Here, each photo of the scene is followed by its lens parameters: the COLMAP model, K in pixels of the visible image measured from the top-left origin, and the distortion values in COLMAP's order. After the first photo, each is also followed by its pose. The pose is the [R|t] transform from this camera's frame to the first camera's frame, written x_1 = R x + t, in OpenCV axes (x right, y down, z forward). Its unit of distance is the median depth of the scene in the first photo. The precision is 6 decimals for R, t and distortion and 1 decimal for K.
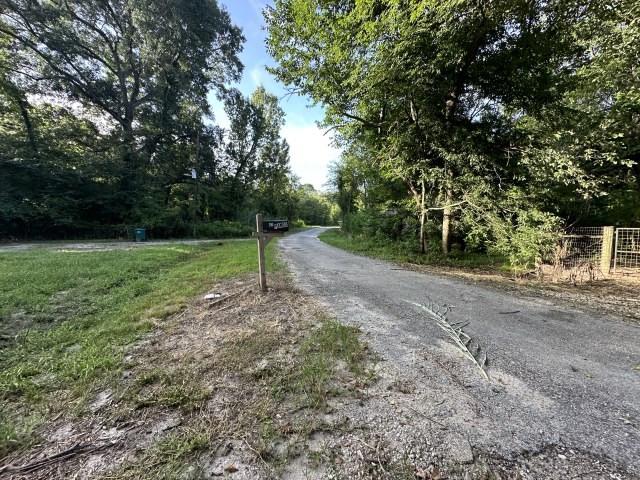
lens RADIAL K [[259.0, 0, 321.6], [0, 259.0, 239.2], [0, 0, 1]] dist [0.003028, -0.001135]
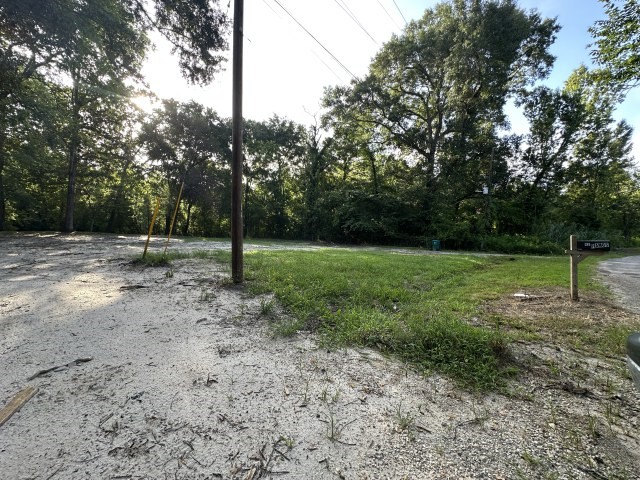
lens RADIAL K [[259.0, 0, 316.3], [0, 259.0, 238.5], [0, 0, 1]] dist [0.003028, -0.001135]
pose [[0.539596, 0.033673, -0.841250, 0.021548], [-0.074556, 0.997186, -0.007907, 0.002721], [0.838616, 0.066987, 0.540588, -0.109412]]
